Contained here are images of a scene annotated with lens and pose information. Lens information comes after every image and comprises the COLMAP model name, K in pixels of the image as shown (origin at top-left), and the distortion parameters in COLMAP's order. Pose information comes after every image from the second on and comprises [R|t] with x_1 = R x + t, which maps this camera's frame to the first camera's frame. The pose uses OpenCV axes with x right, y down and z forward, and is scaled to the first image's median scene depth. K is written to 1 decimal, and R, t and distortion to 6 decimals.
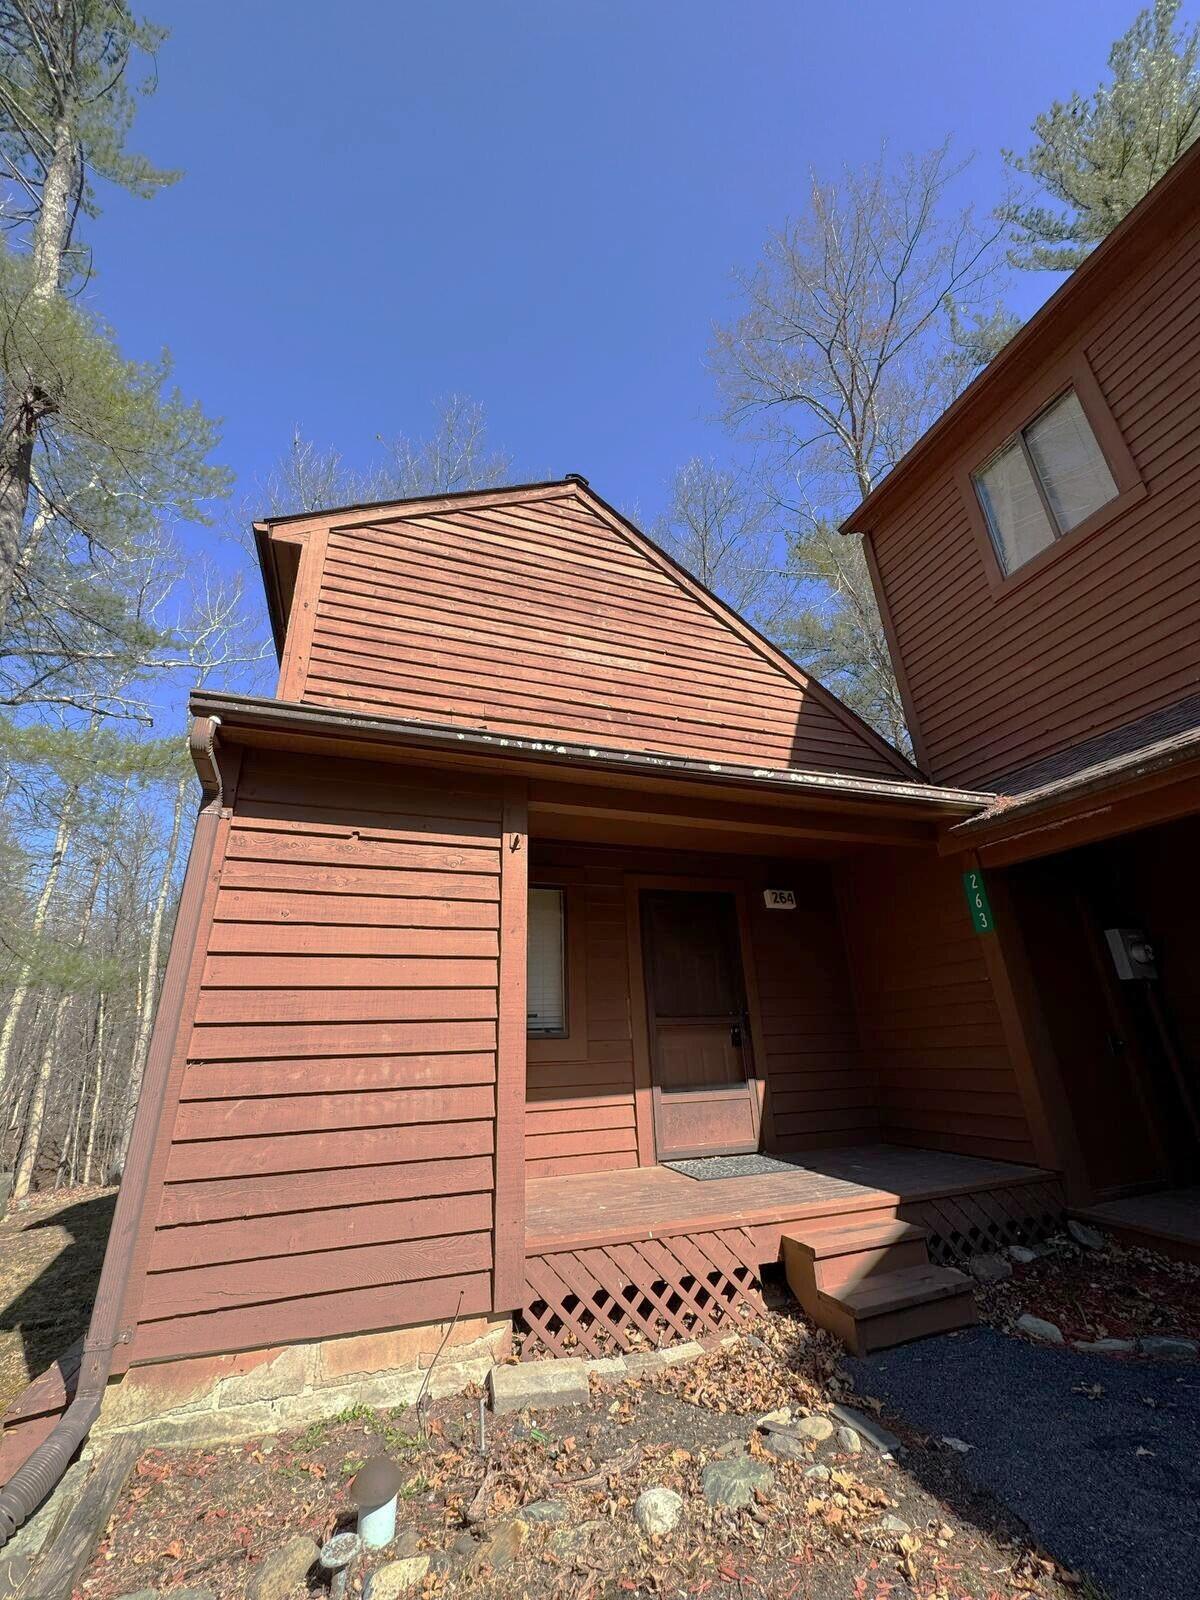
lens RADIAL K [[632.0, 0, 600.0], [0, 632.0, 800.0], [0, 0, 1]] dist [0.000856, 0.000084]
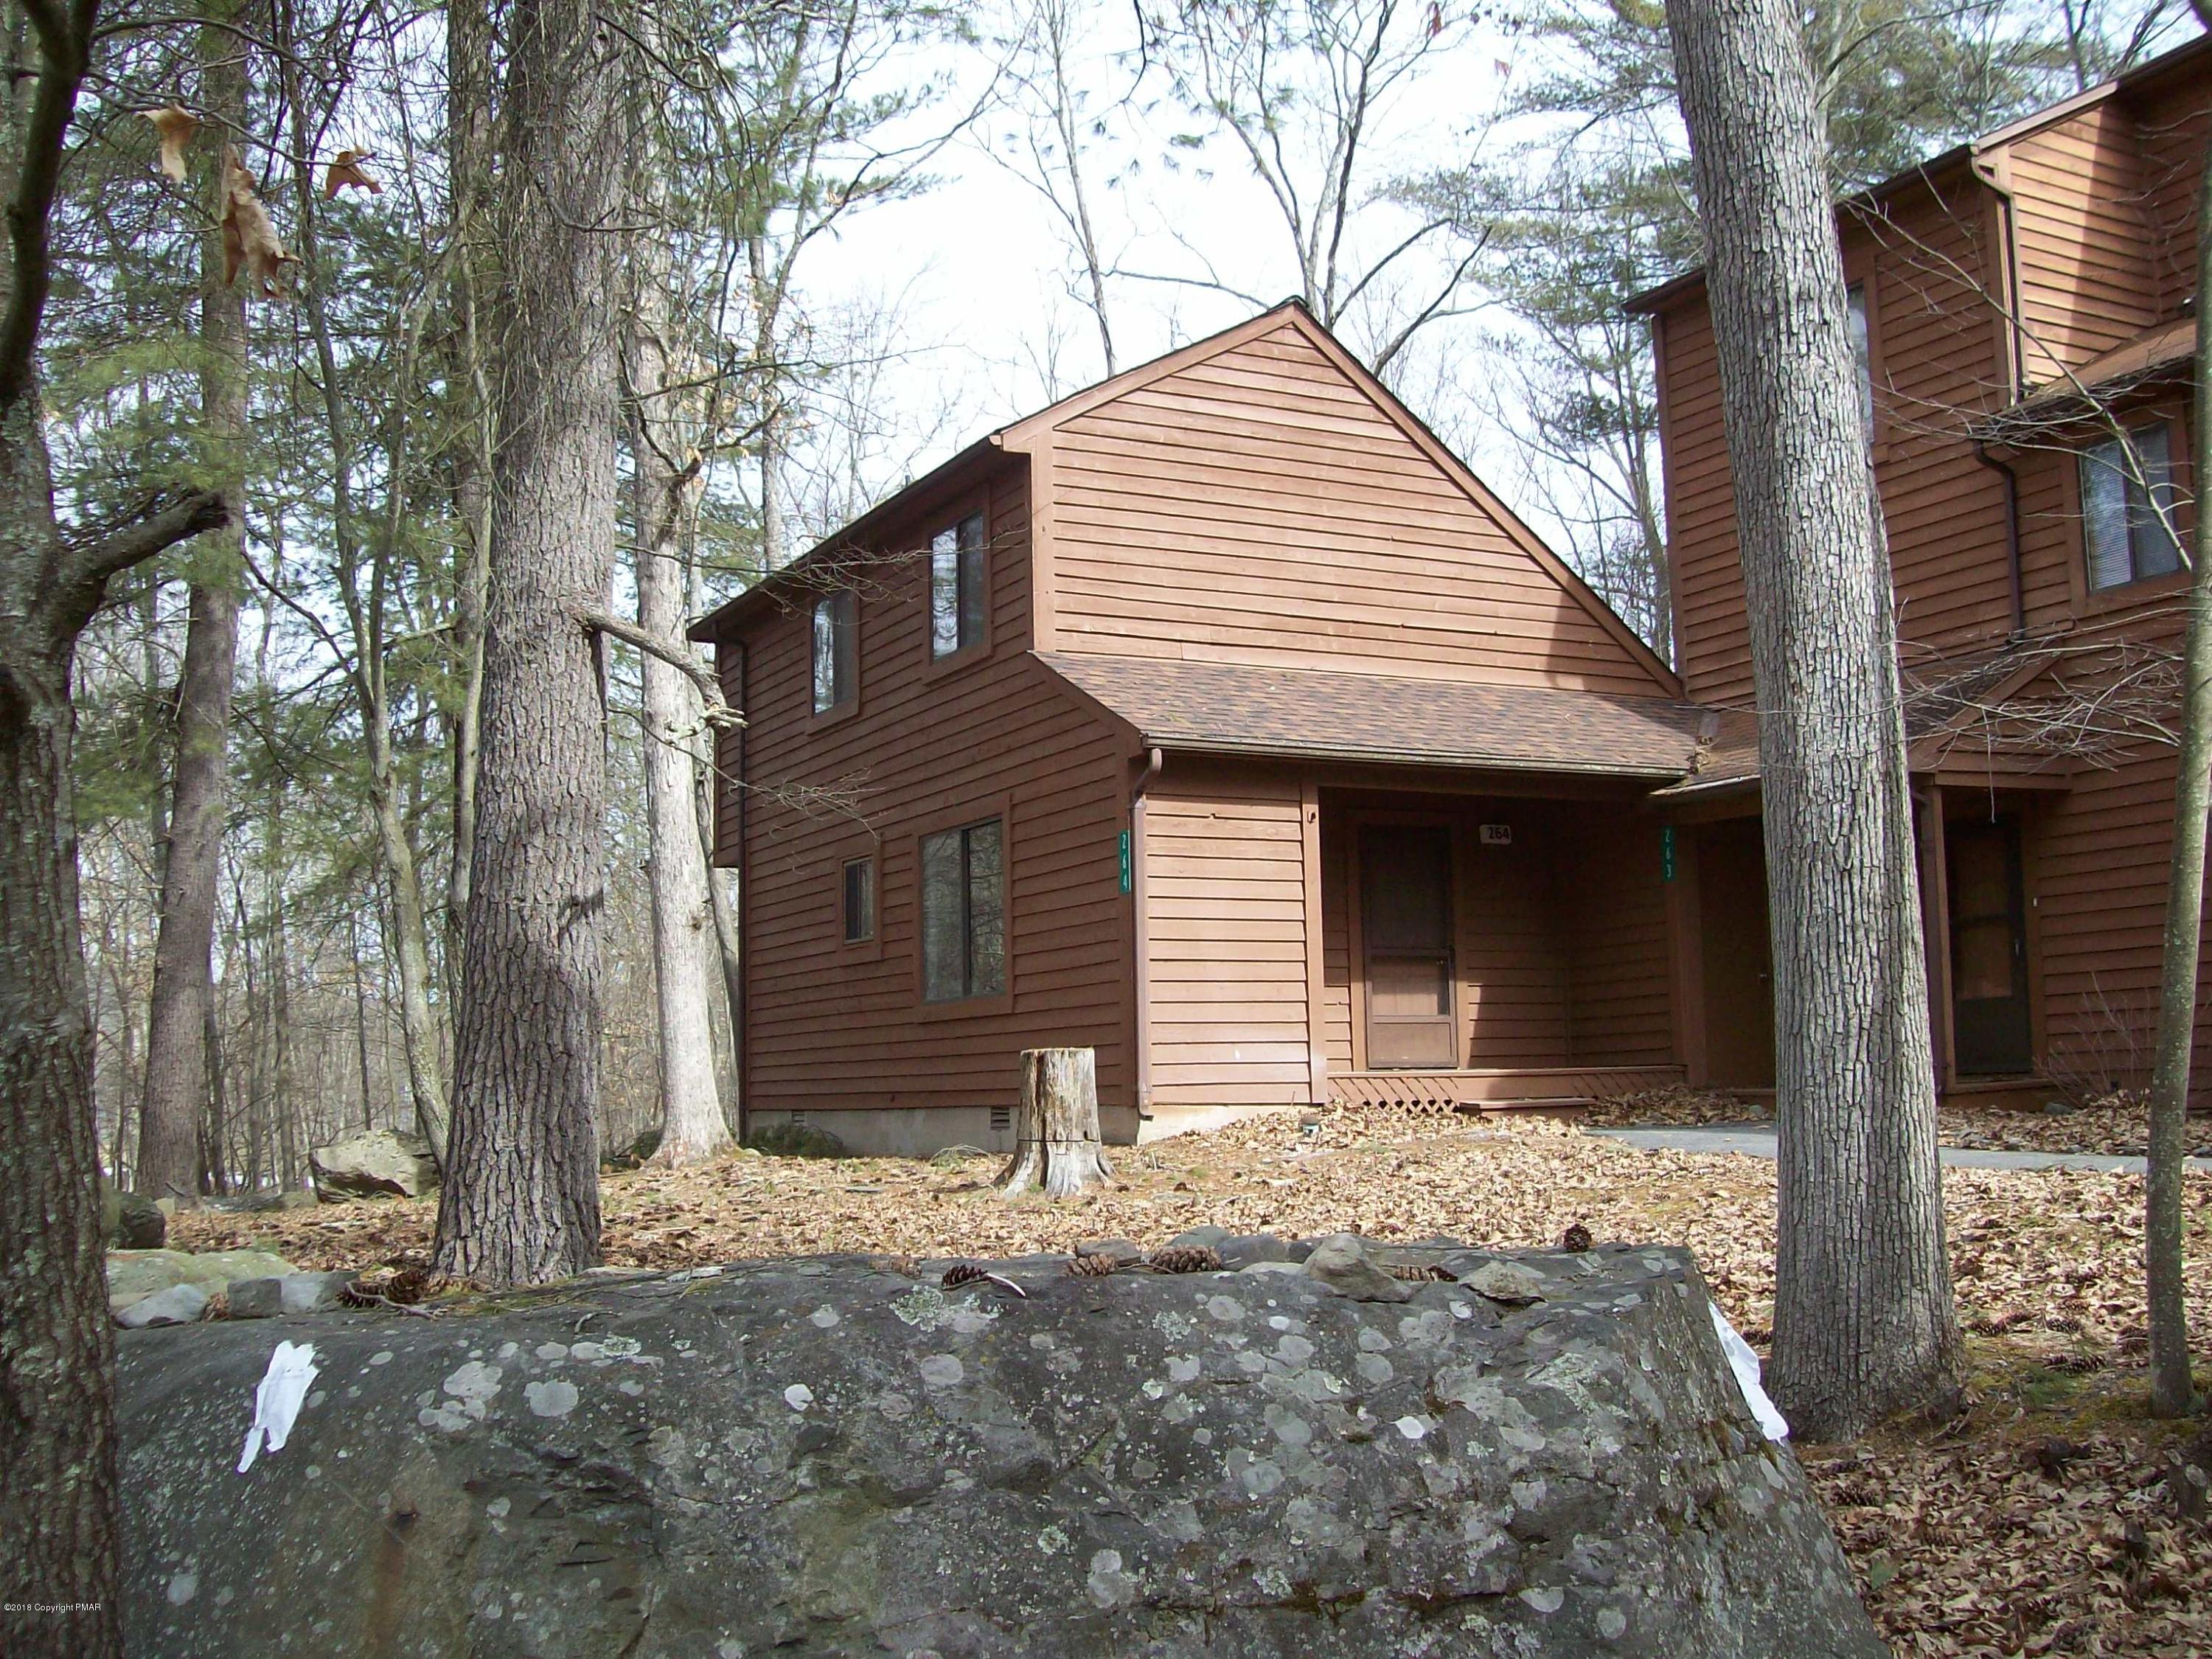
lens RADIAL K [[2310.3, 0, 1106.0], [0, 2310.3, 829.5], [0, 0, 1]] dist [-0.193408, 0.173830]
pose [[0.992894, 0.029104, 0.115389, -0.694244], [-0.057362, 0.966602, 0.249780, -0.678731], [-0.104266, -0.254624, 0.961403, -2.251531]]
